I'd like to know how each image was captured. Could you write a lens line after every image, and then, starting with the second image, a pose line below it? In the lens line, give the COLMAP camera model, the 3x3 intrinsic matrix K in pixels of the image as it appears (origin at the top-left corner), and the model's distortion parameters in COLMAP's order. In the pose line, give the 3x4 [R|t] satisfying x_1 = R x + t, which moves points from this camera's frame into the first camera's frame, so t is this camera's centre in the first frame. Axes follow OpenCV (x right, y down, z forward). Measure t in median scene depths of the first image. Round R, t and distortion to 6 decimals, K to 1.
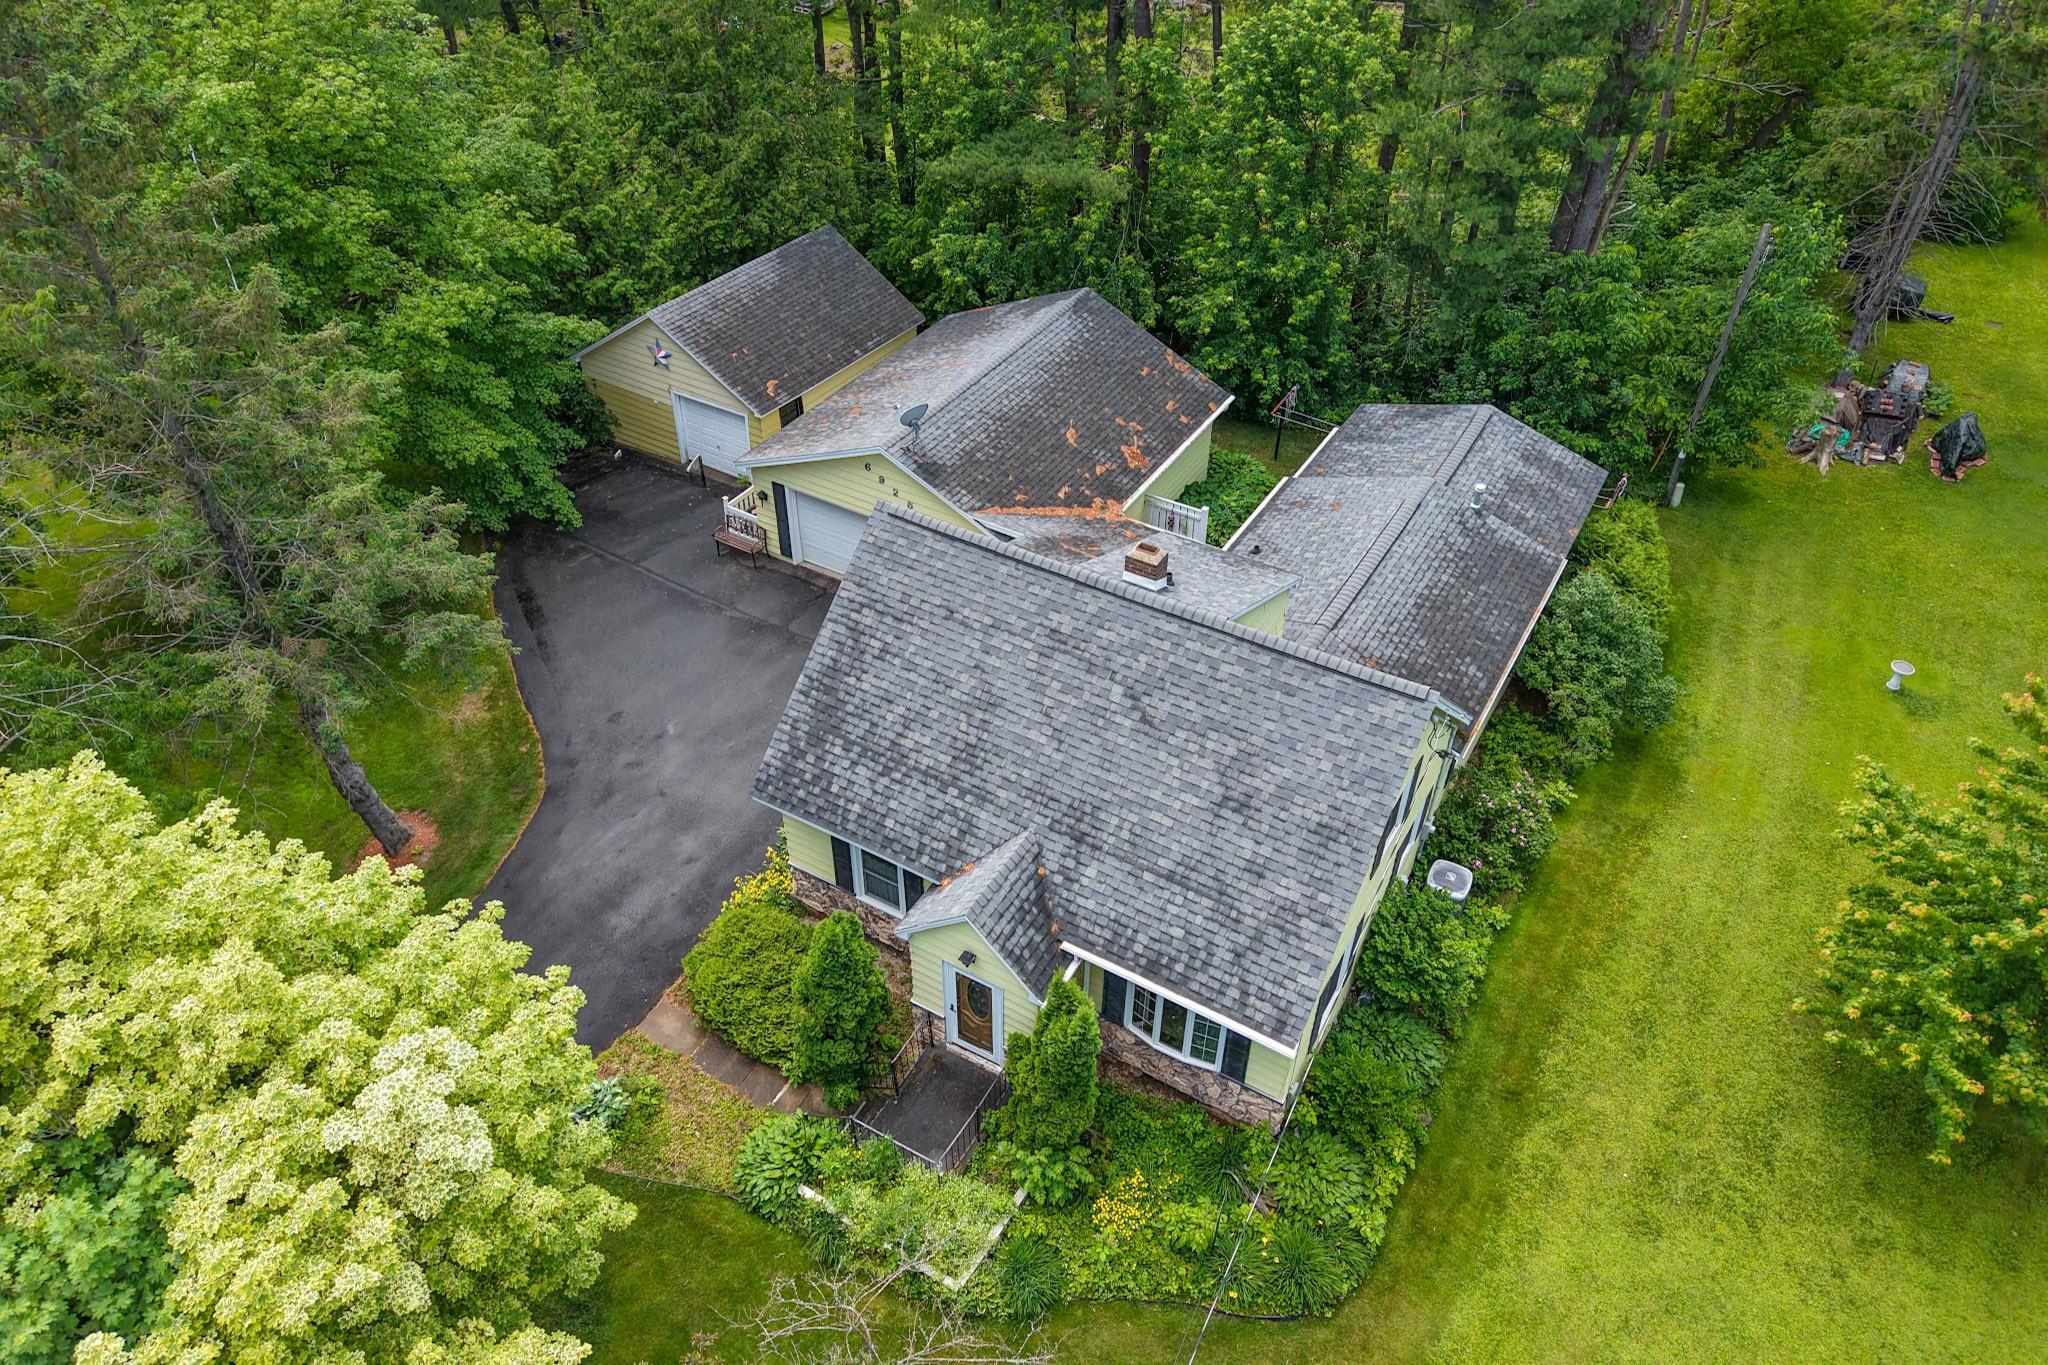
lens RADIAL K [[1361.3, 0, 1032.8], [0, 1361.3, 690.0], [0, 0, 1]] dist [0.007168, -0.000912]
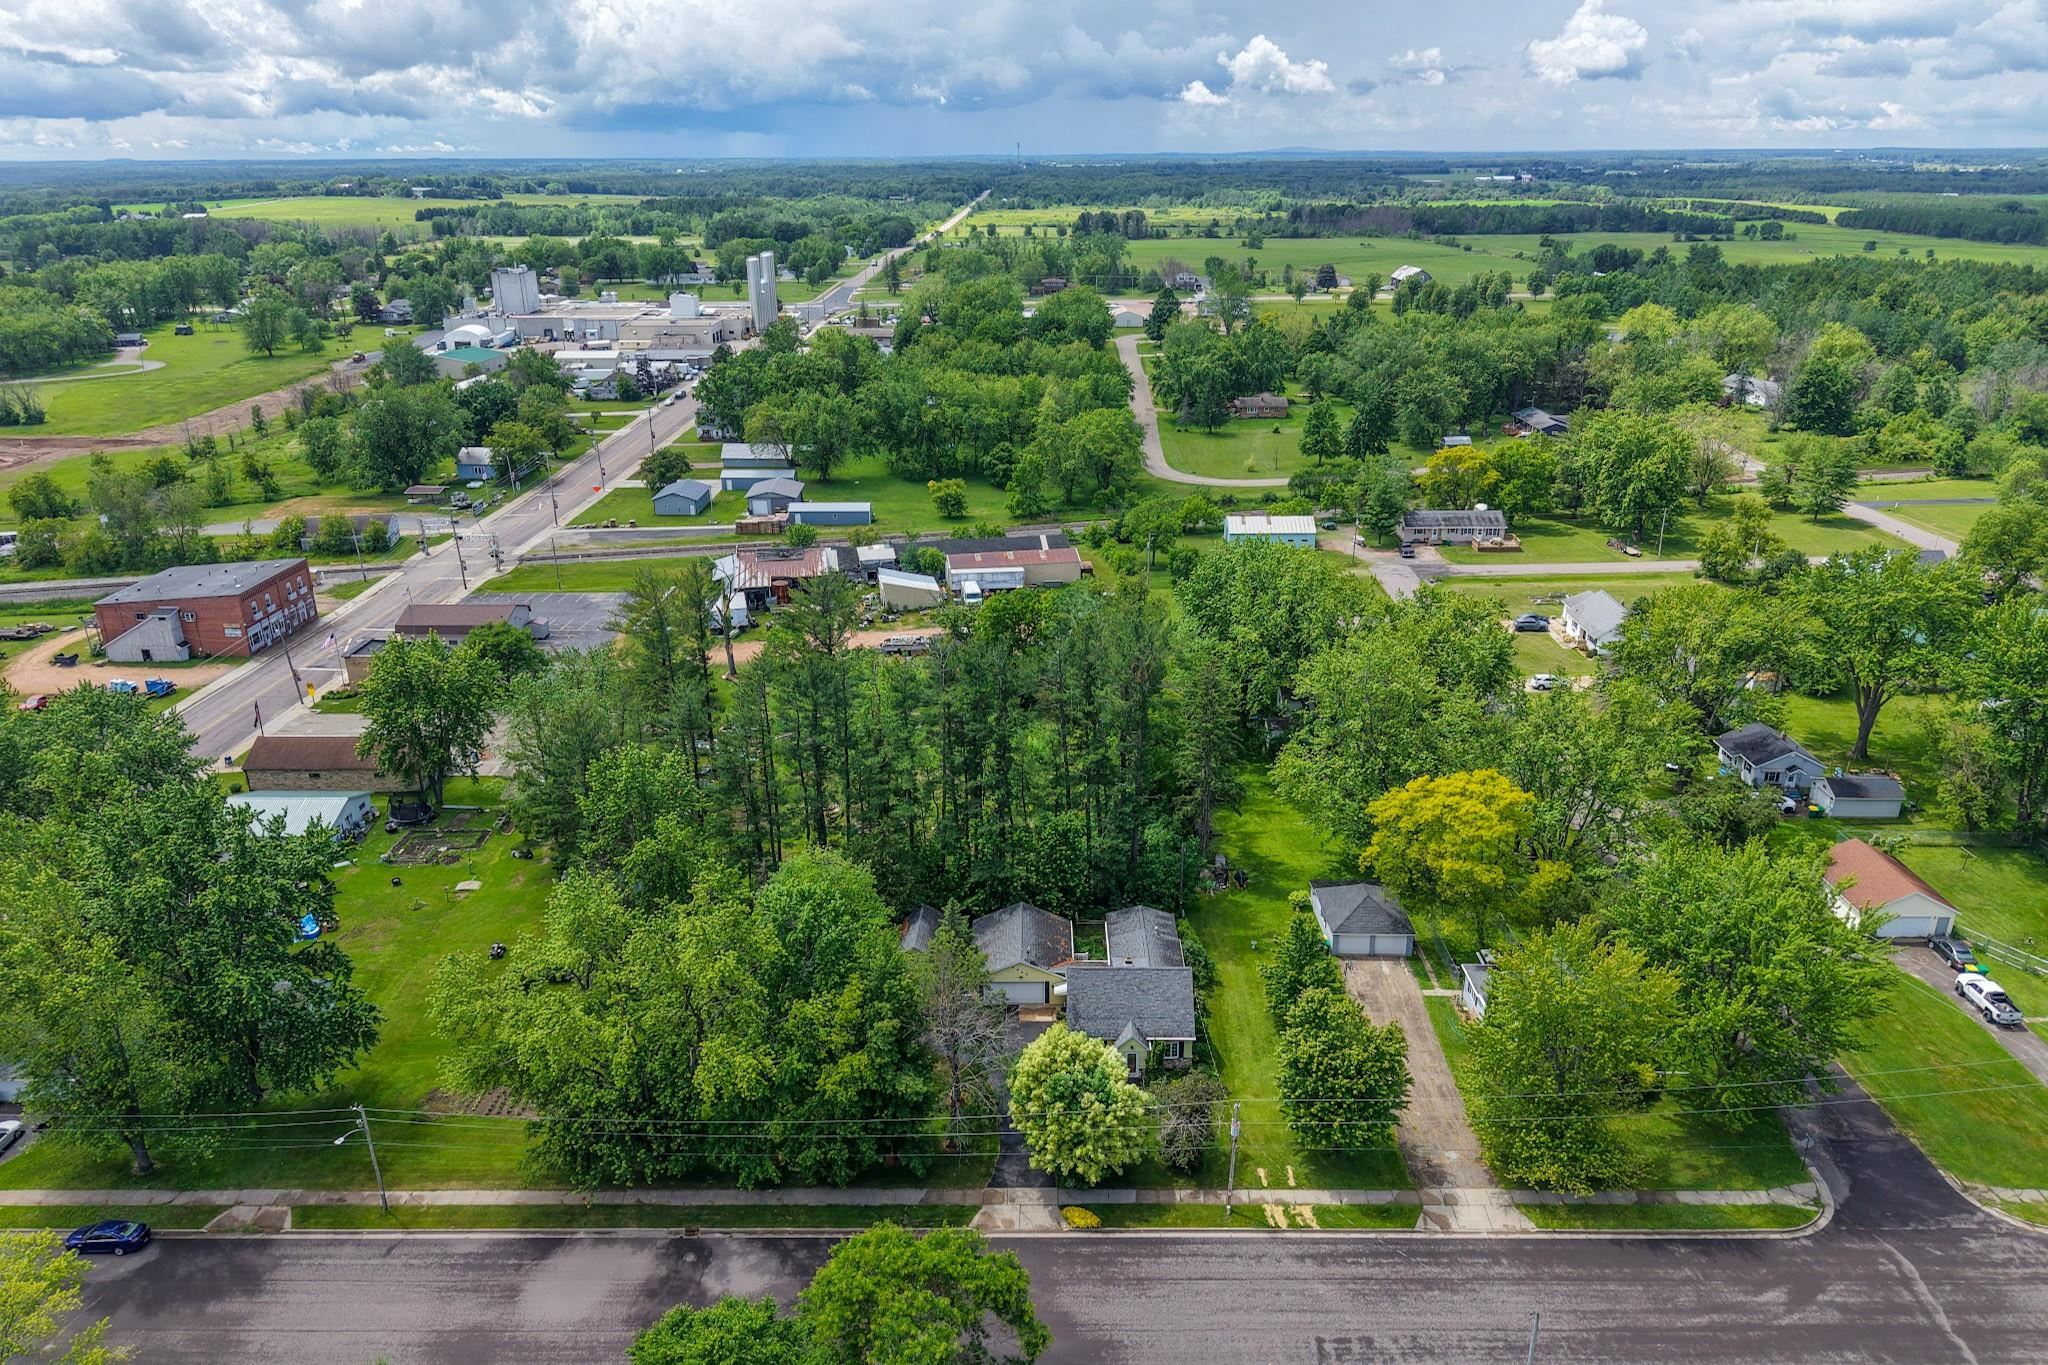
lens RADIAL K [[1361.3, 0, 1032.8], [0, 1361.3, 690.0], [0, 0, 1]] dist [0.007168, -0.000912]
pose [[0.867003, -0.186115, 0.462240, -1.583748], [0.329224, 0.910281, -0.250998, 0.095898], [-0.374054, 0.369797, 0.850490, -2.354266]]
